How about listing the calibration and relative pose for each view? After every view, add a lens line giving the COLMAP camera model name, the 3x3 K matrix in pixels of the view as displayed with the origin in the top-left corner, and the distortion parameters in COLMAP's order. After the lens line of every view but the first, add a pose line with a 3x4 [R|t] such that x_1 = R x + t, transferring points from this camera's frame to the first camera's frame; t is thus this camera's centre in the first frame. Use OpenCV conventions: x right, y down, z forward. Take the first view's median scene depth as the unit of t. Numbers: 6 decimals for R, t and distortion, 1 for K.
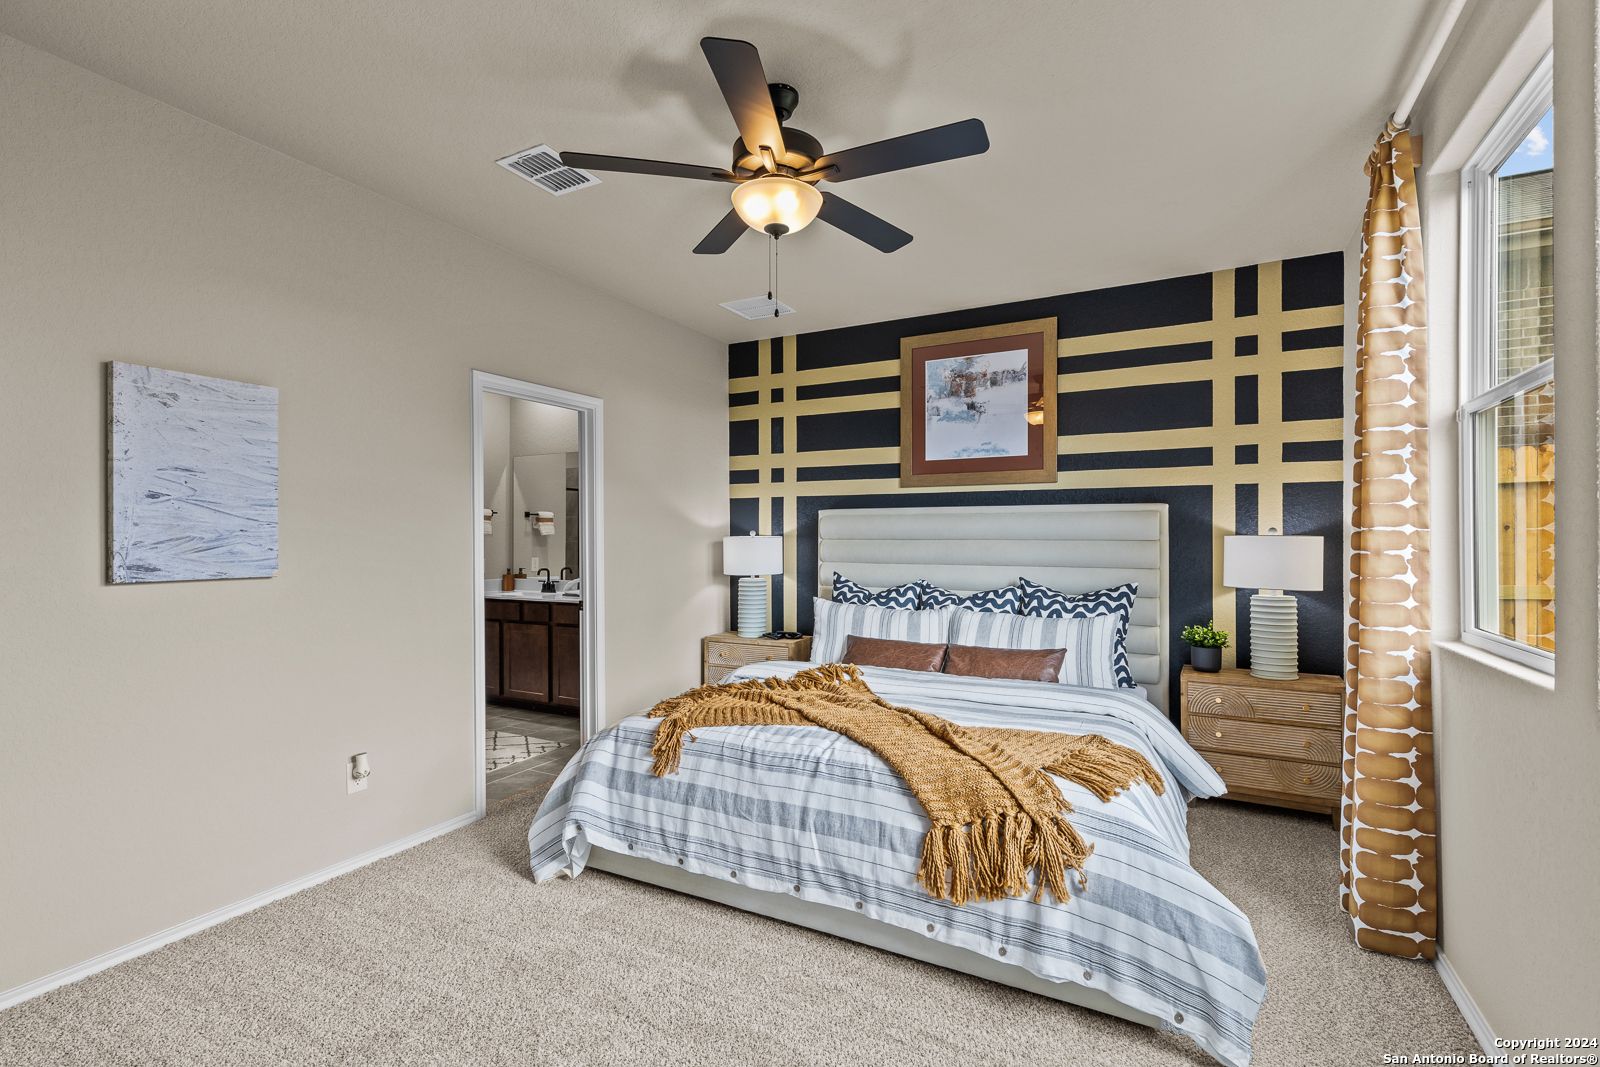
lens RADIAL K [[720.1, 0, 790.5], [0, 720.1, 536.0], [0, 0, 1]] dist [0.008895, -0.002120]
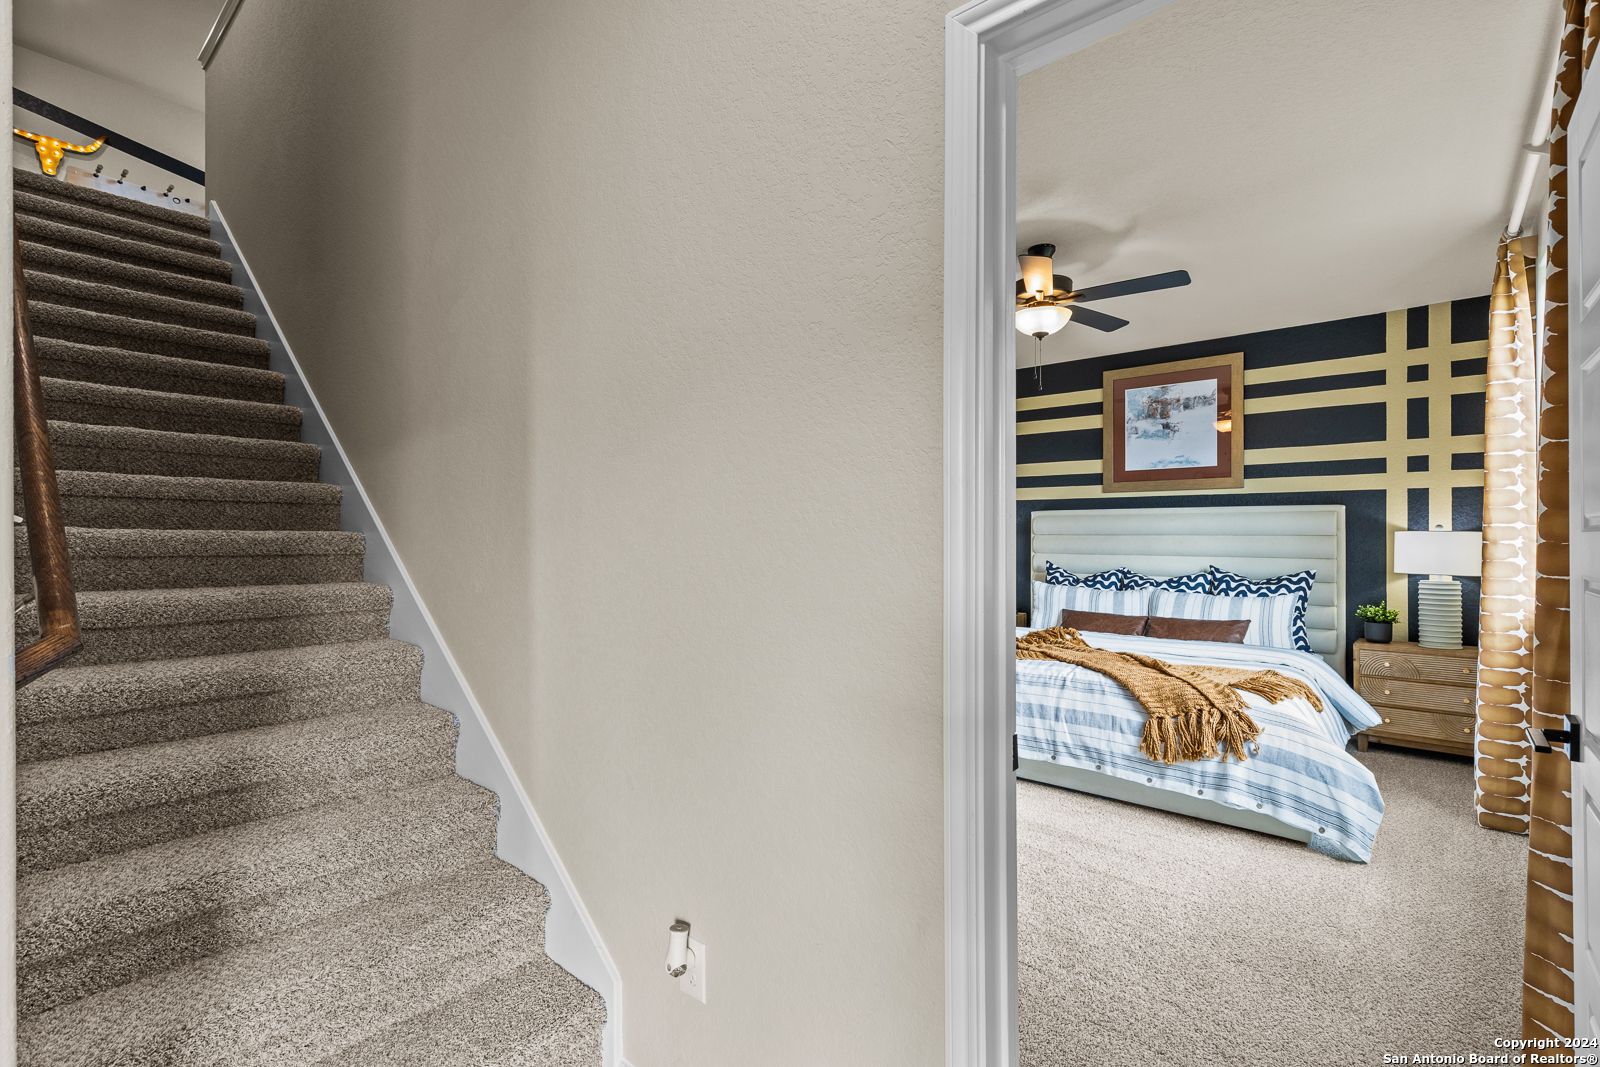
lens RADIAL K [[720.1, 0, 797.1], [0, 720.1, 533.1], [0, 0, 1]] dist [0.008895, -0.002120]
pose [[0.978608, 0.000657, -0.205730, -0.129957], [-0.001093, 0.999997, -0.002001, 0.005822], [0.205729, 0.002183, 0.978607, -0.387636]]
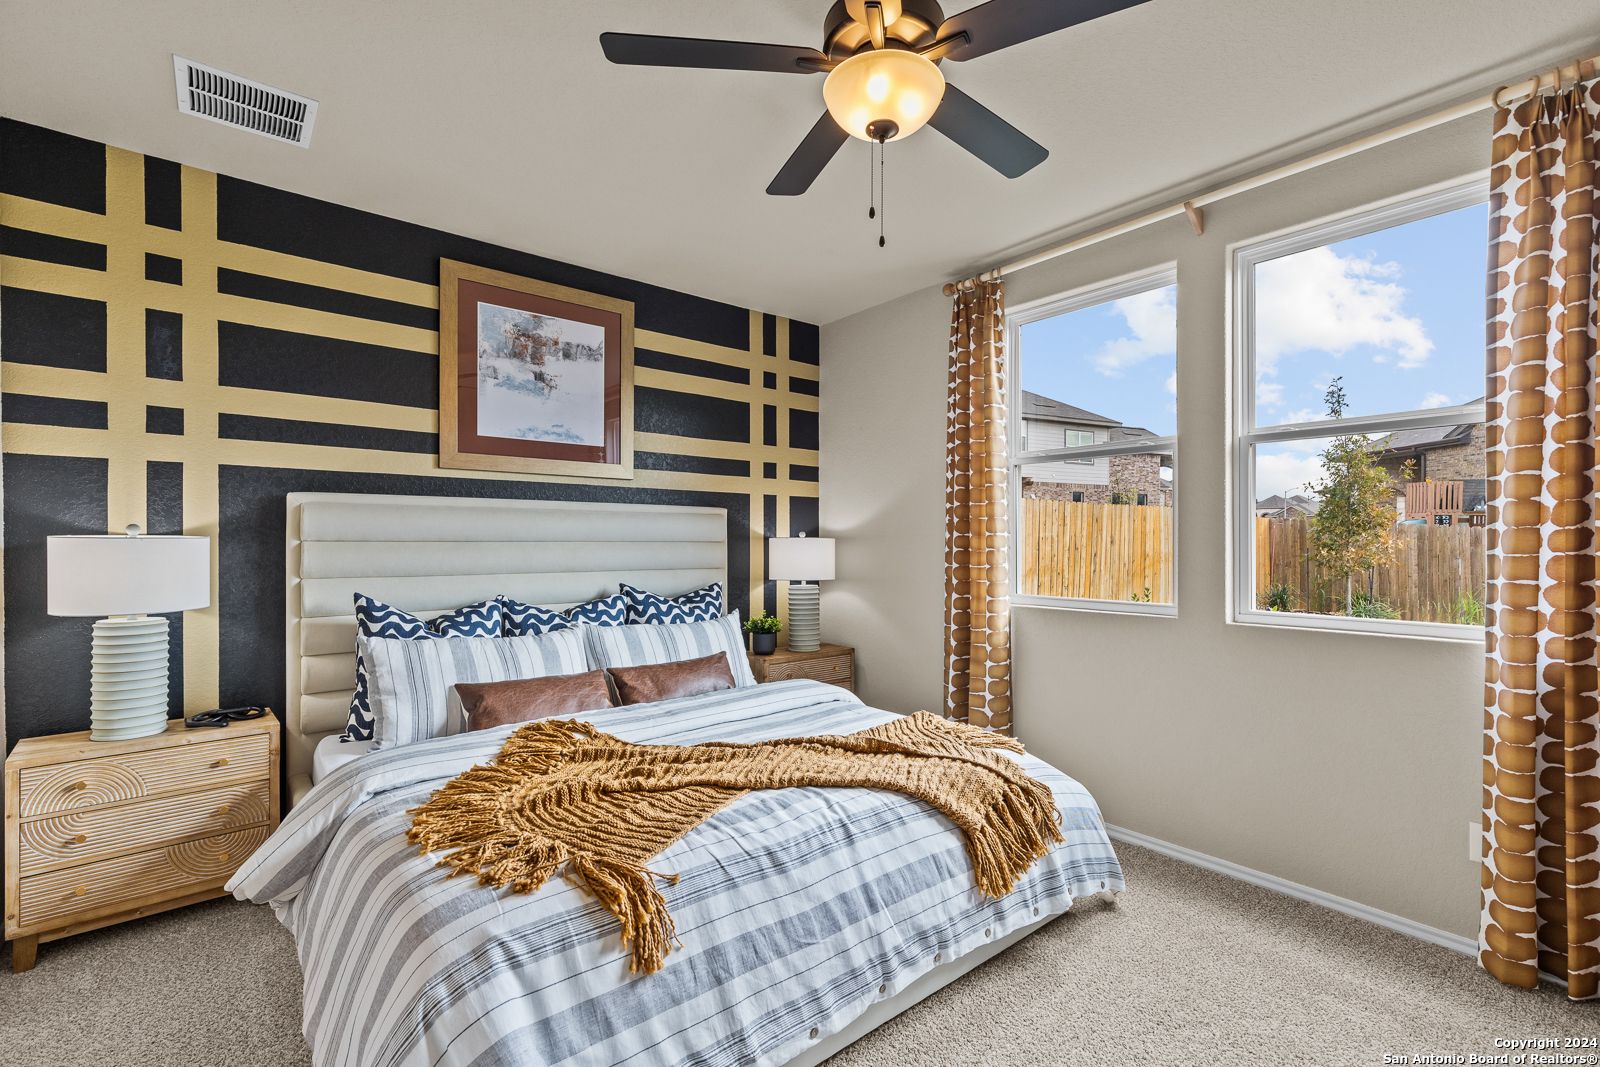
lens RADIAL K [[720.1, 0, 824.4], [0, 720.1, 539.2], [0, 0, 1]] dist [0.008895, -0.002120]
pose [[0.363645, 0.001276, 0.931537, -0.455849], [-0.004357, 0.999990, 0.000331, 0.001154], [-0.931528, -0.004180, 0.363647, 0.476253]]
